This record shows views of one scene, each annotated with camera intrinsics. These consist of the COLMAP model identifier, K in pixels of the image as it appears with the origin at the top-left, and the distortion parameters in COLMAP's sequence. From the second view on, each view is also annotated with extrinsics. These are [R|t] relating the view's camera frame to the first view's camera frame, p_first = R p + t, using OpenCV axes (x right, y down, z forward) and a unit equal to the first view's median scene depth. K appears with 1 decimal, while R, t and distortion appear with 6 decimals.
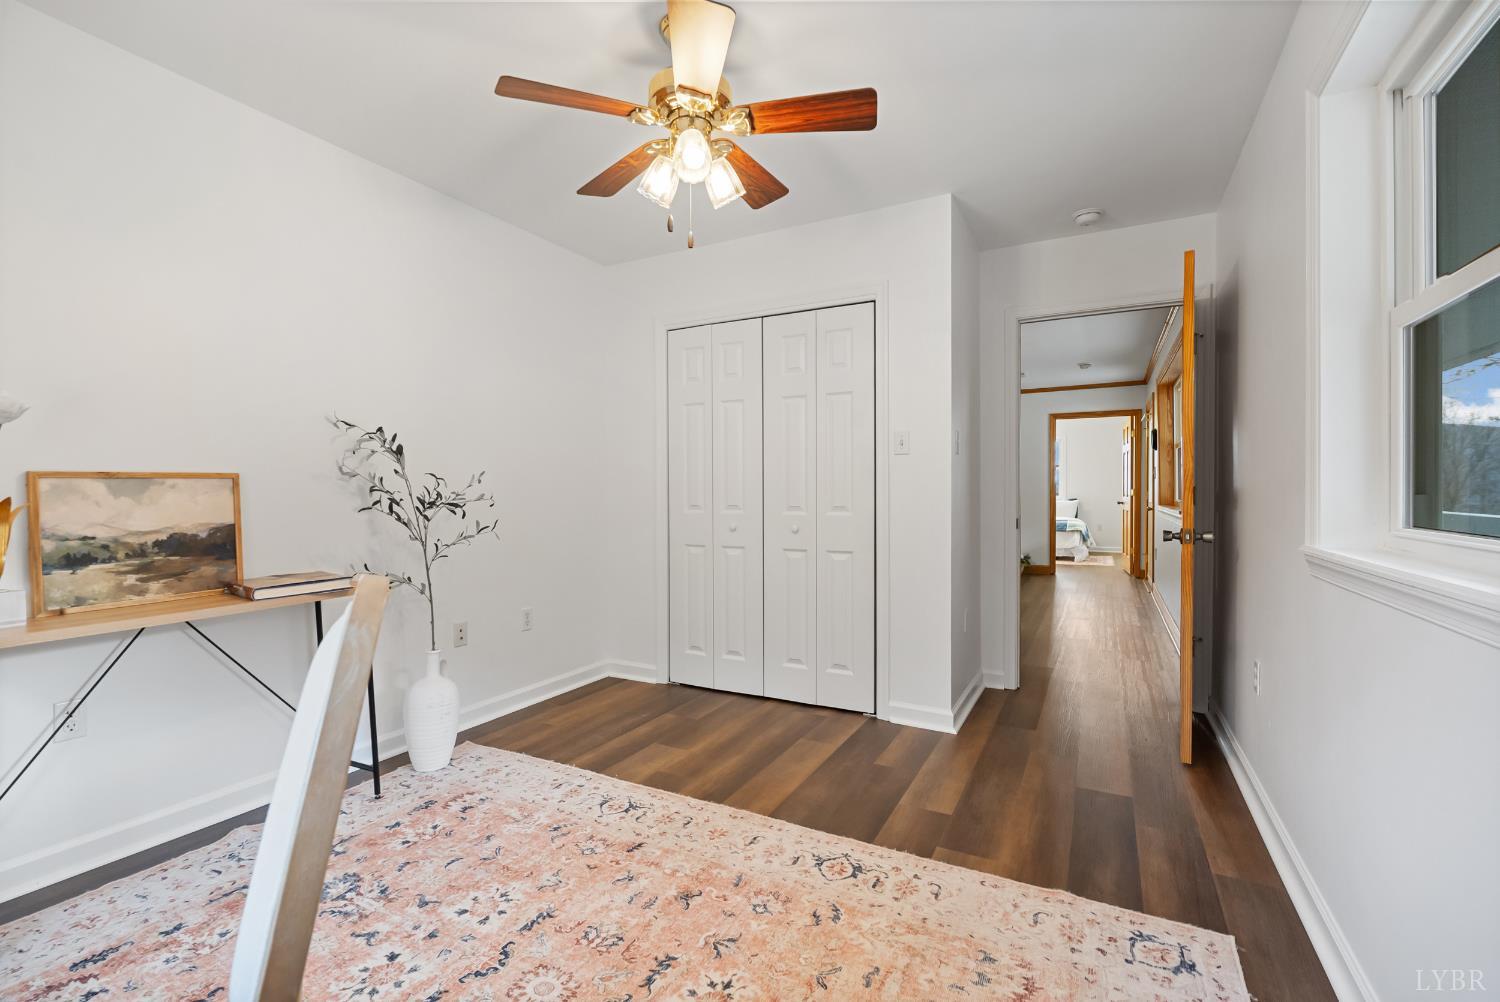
lens RADIAL K [[676.9, 0, 755.2], [0, 676.9, 495.5], [0, 0, 1]] dist [-0.003158, -0.000577]
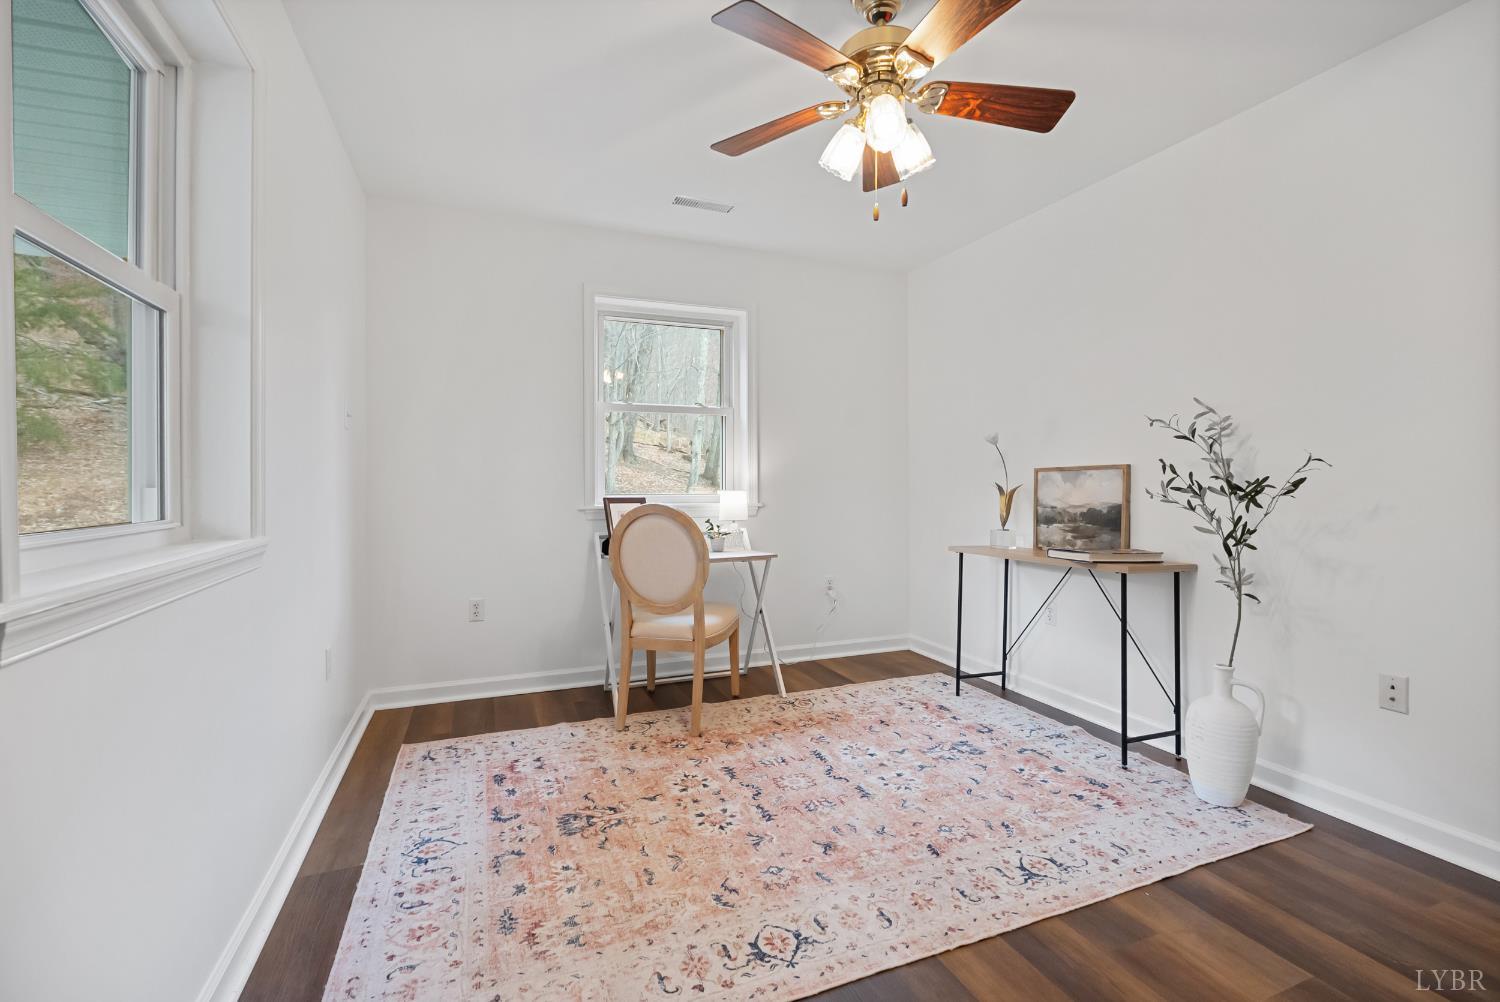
lens RADIAL K [[676.9, 0, 740.4], [0, 676.9, 496.6], [0, 0, 1]] dist [-0.003158, -0.000577]
pose [[-0.667374, 0.020097, -0.744451, 0.770238], [0.000082, 0.999638, 0.026913, -0.007953], [0.744723, 0.017900, -0.667134, 1.547923]]
